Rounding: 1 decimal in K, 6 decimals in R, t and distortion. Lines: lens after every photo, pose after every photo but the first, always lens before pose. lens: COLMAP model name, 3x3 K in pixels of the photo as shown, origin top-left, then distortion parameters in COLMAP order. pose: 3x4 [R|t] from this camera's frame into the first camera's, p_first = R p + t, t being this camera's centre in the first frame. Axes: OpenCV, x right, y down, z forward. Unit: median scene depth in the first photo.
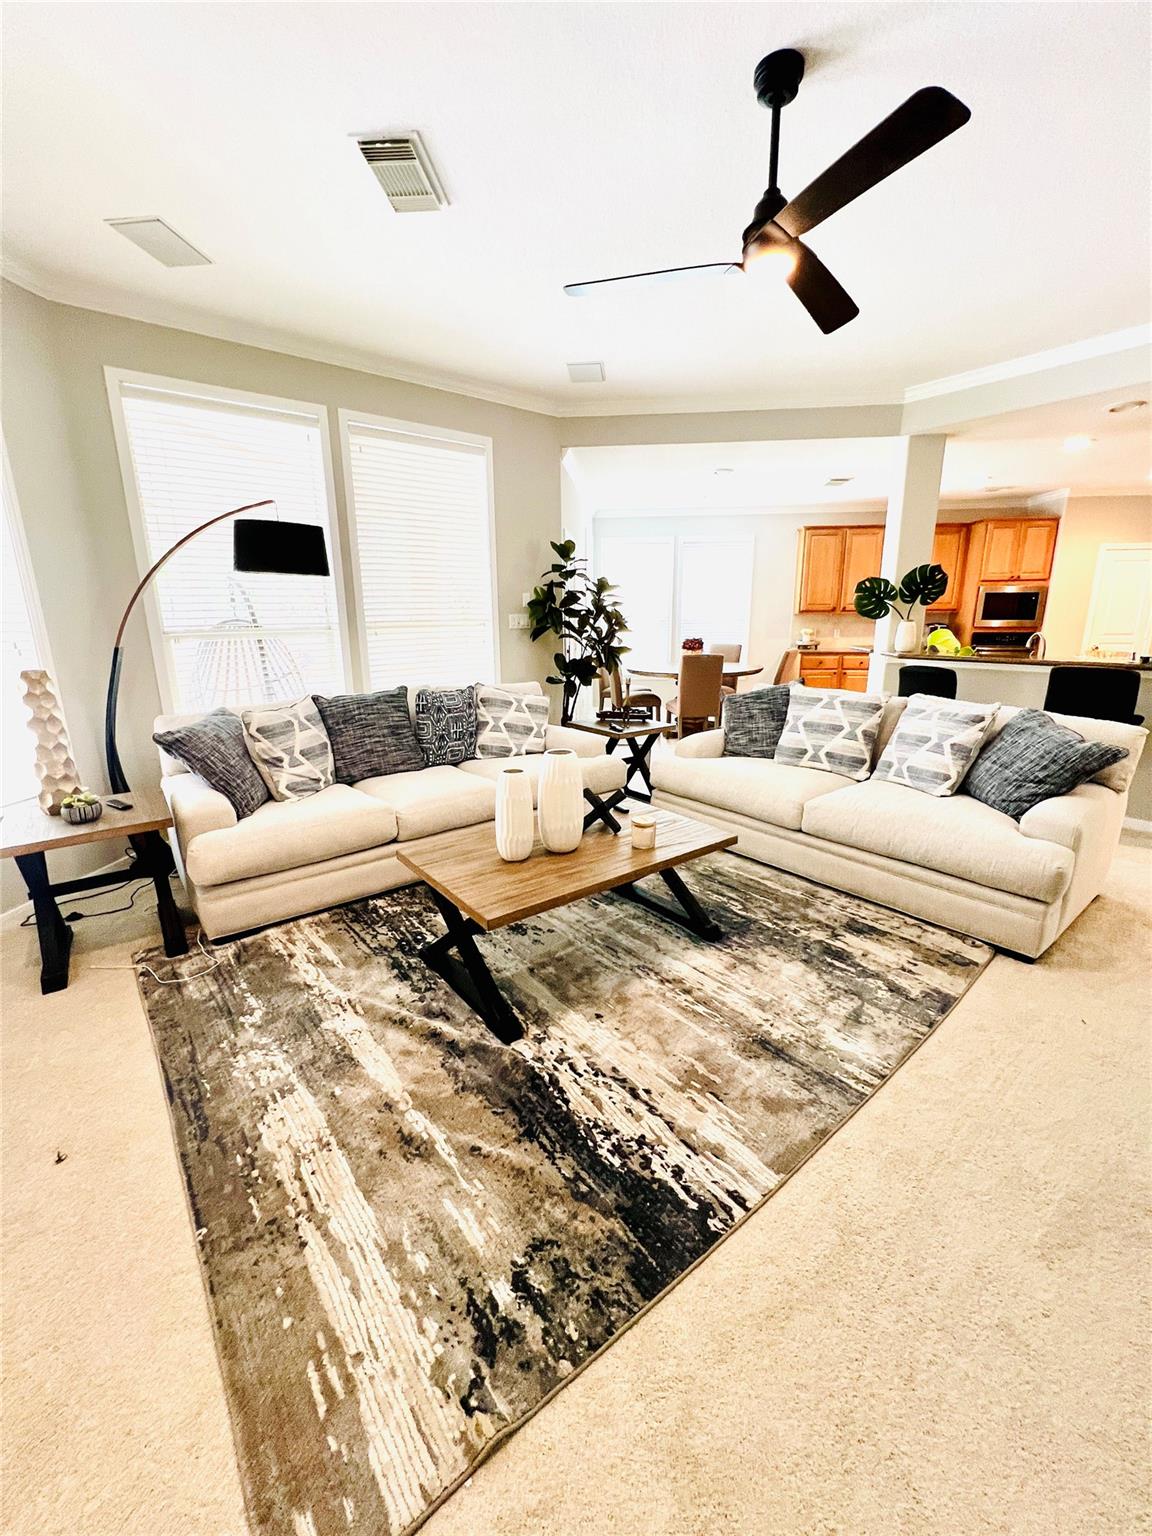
lens RADIAL K [[615.6, 0, 574.7], [0, 615.6, 767.4], [0, 0, 1]] dist [0.001224, 0.000000]
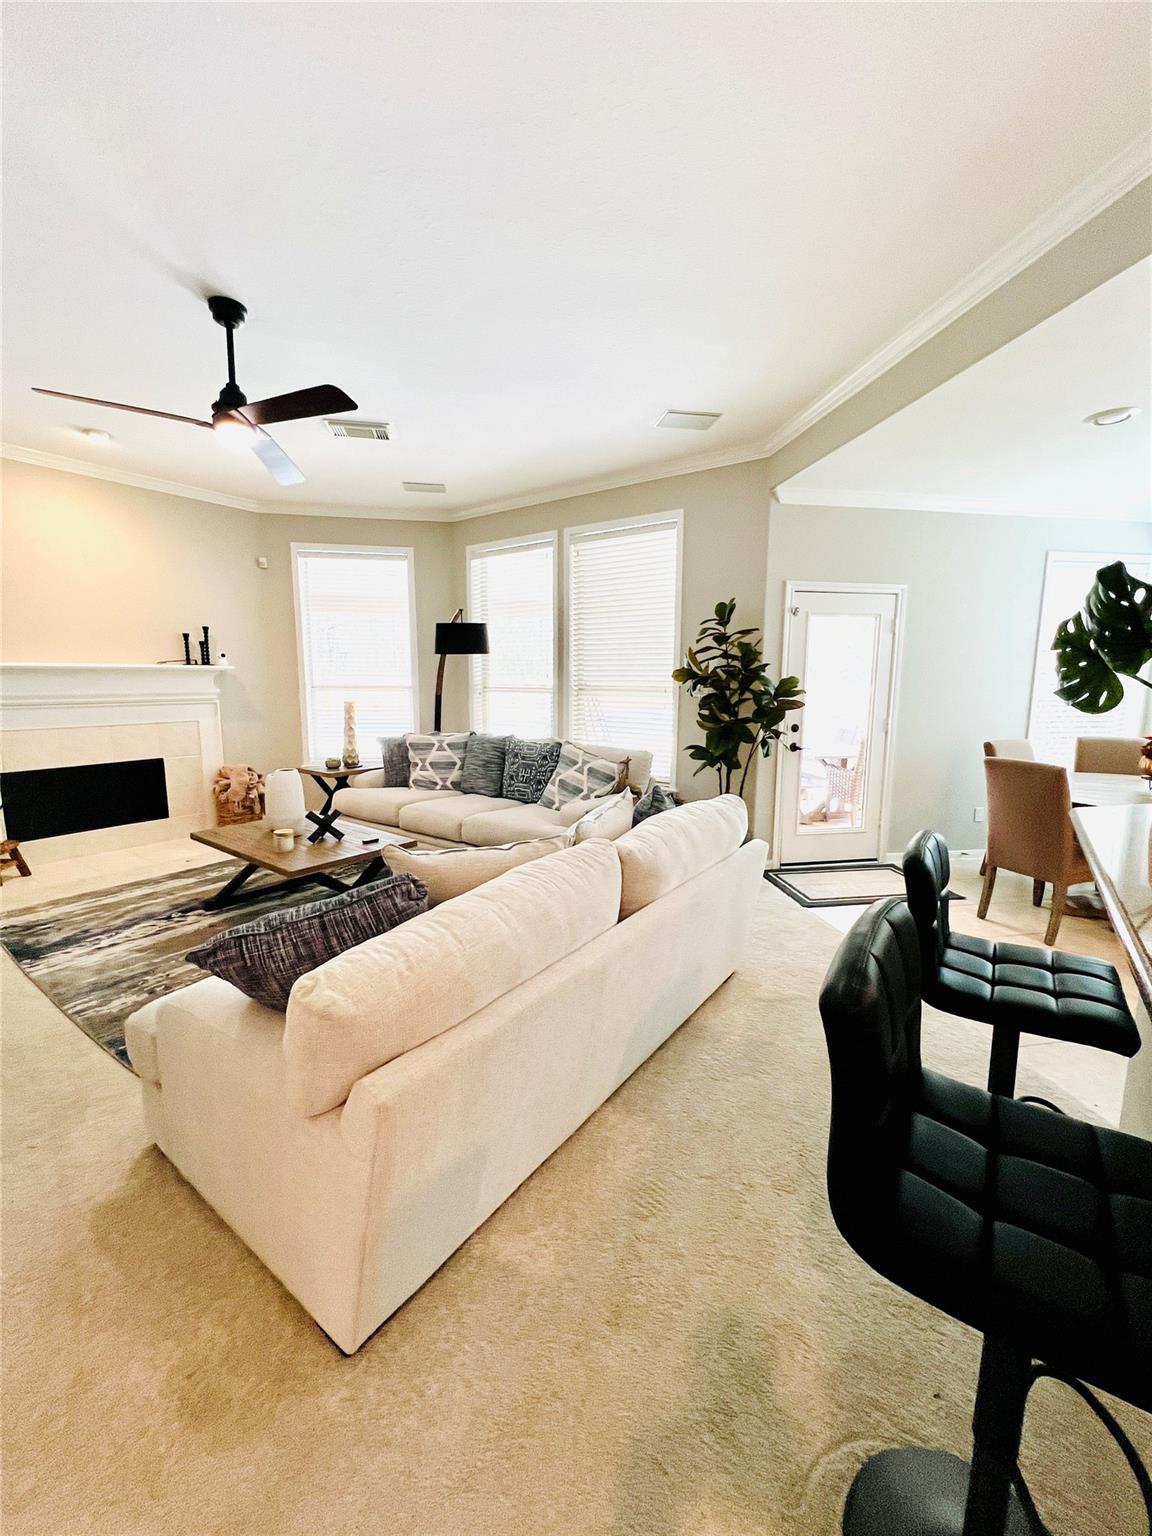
lens RADIAL K [[615.6, 0, 571.7], [0, 615.6, 767.1], [0, 0, 1]] dist [0.001224, 0.000000]
pose [[0.256031, 0.148308, -0.955224, 1.089458], [-0.246298, 0.965556, 0.083897, -0.221943], [0.934765, 0.213790, 0.283740, 0.833884]]
